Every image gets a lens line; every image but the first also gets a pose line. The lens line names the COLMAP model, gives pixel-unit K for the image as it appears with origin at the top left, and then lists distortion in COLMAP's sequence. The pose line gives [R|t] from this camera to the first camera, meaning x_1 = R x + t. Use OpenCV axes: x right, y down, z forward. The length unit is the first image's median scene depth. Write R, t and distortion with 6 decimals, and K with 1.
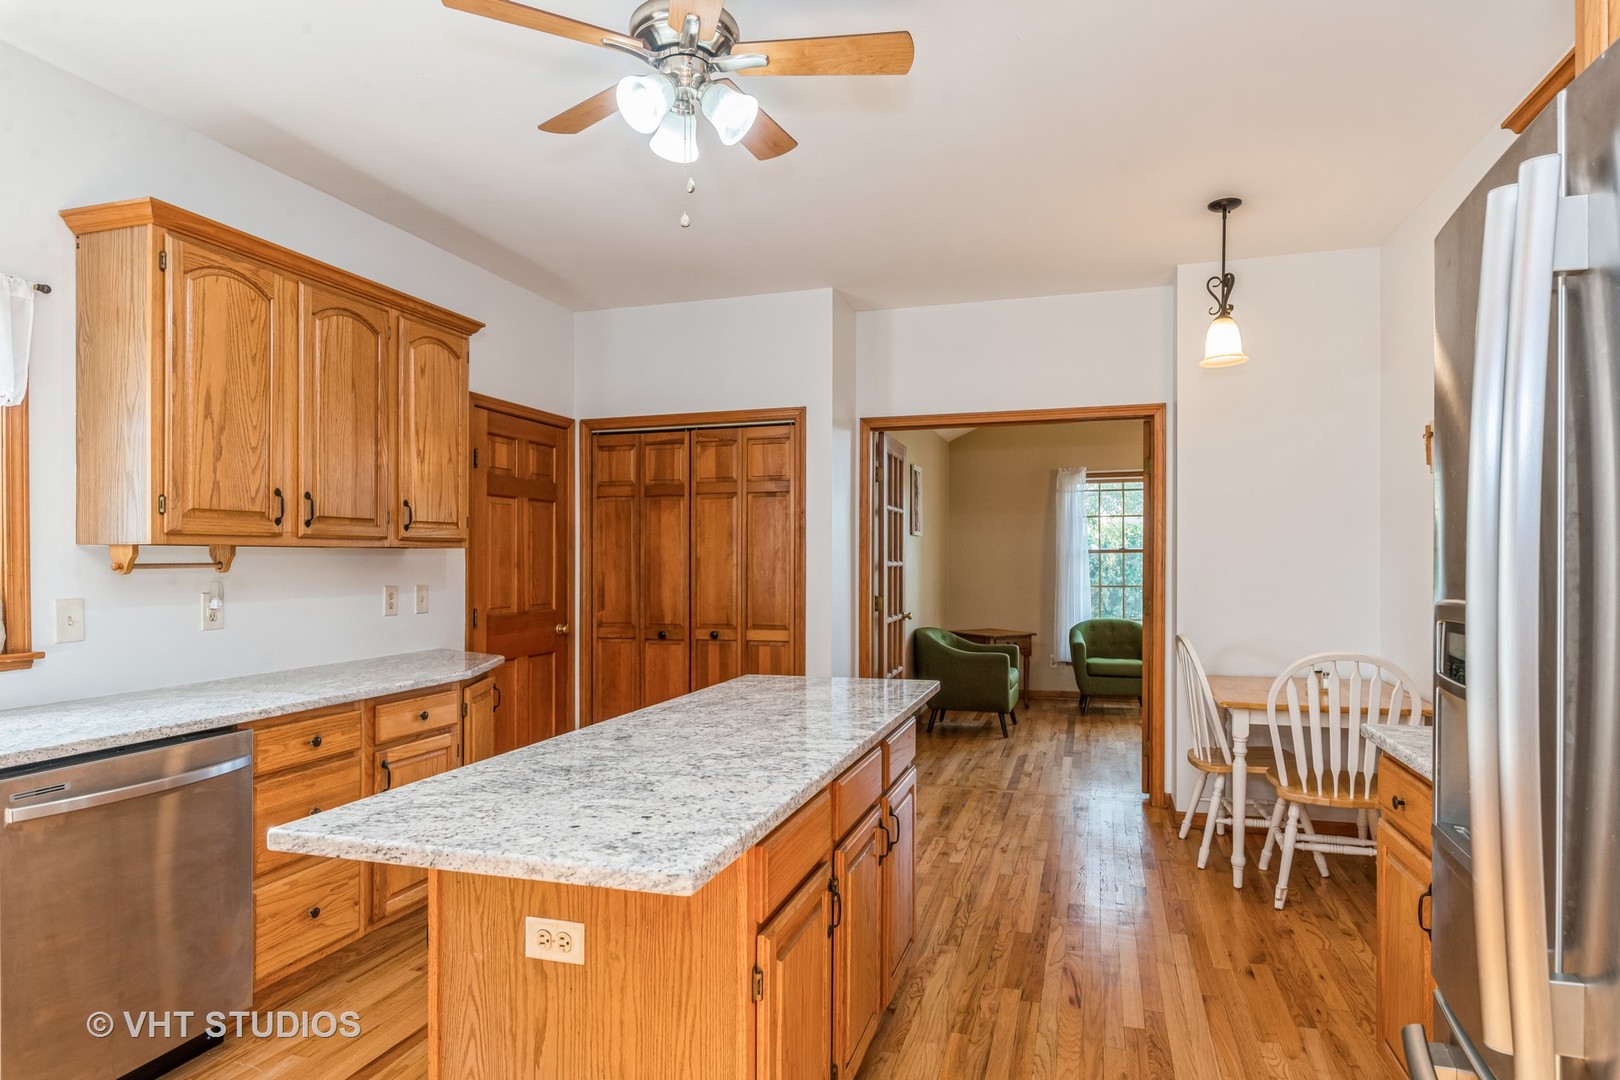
lens RADIAL K [[932.0, 0, 810.0], [0, 932.0, 552.5], [0, 0, 1]] dist [0.001023, 0.000241]
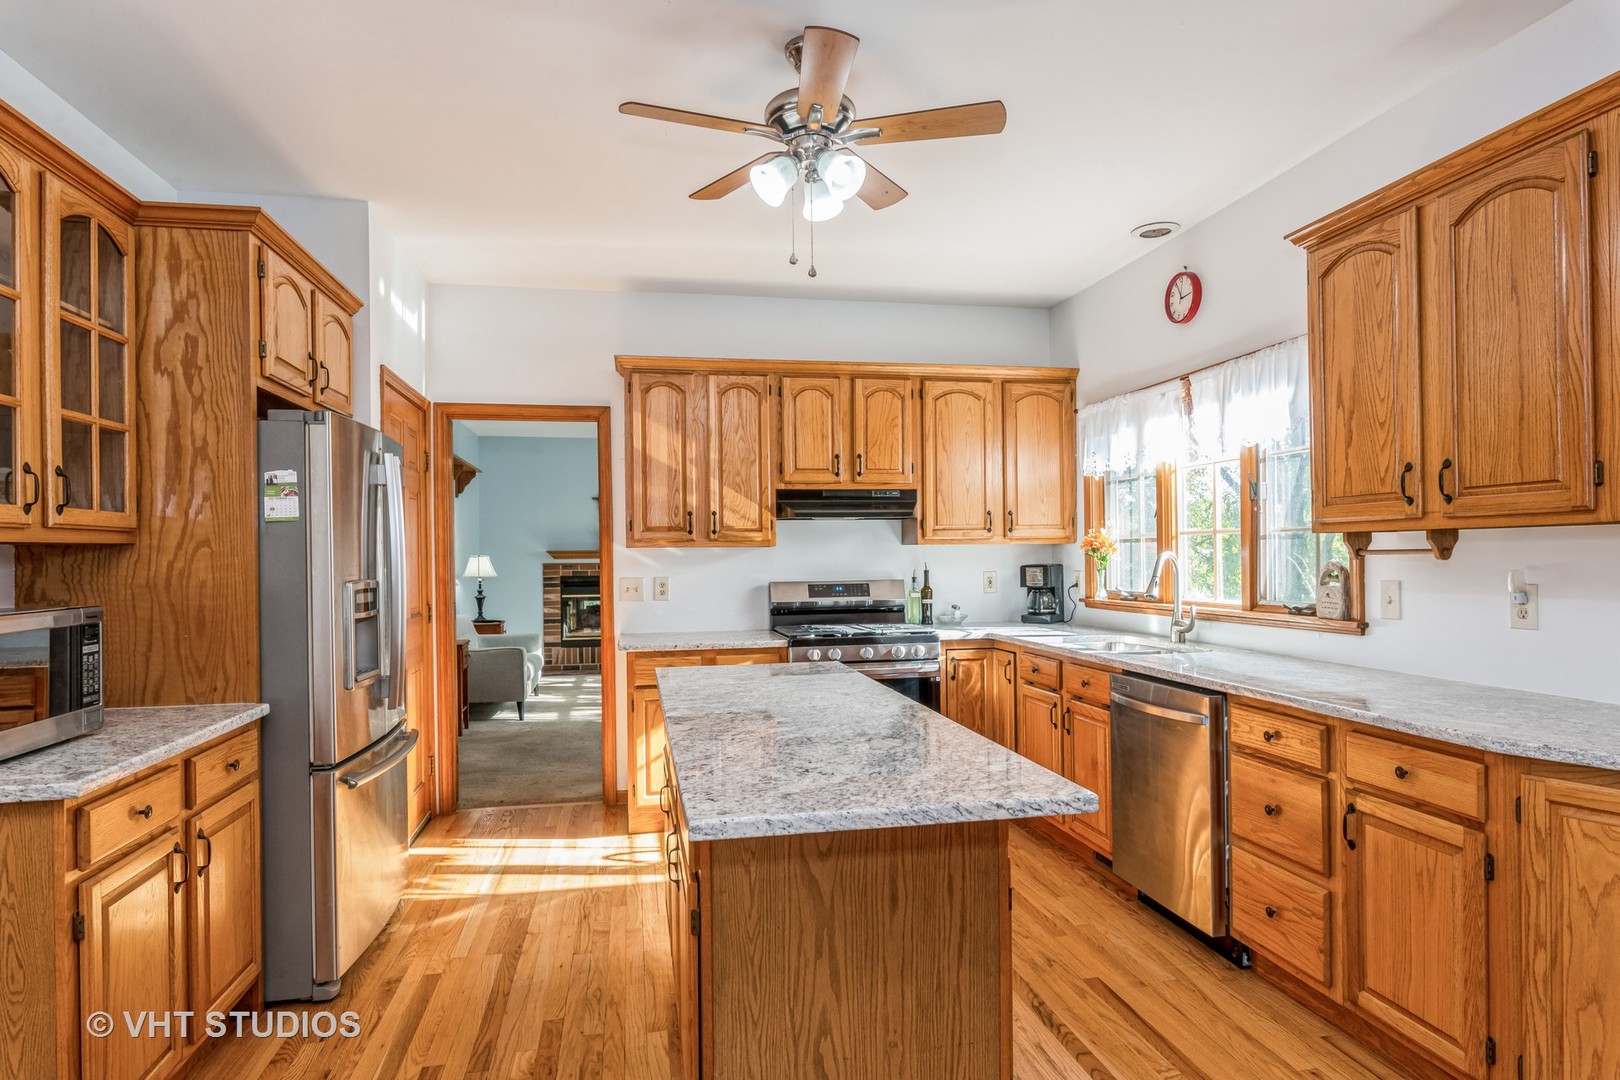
lens RADIAL K [[932.0, 0, 811.1], [0, 932.0, 547.5], [0, 0, 1]] dist [0.001023, 0.000241]
pose [[-0.886680, 0.011631, -0.462237, 0.320348], [0.020100, 0.999708, -0.013402, 0.009862], [0.461947, -0.021175, -0.886655, 1.555307]]
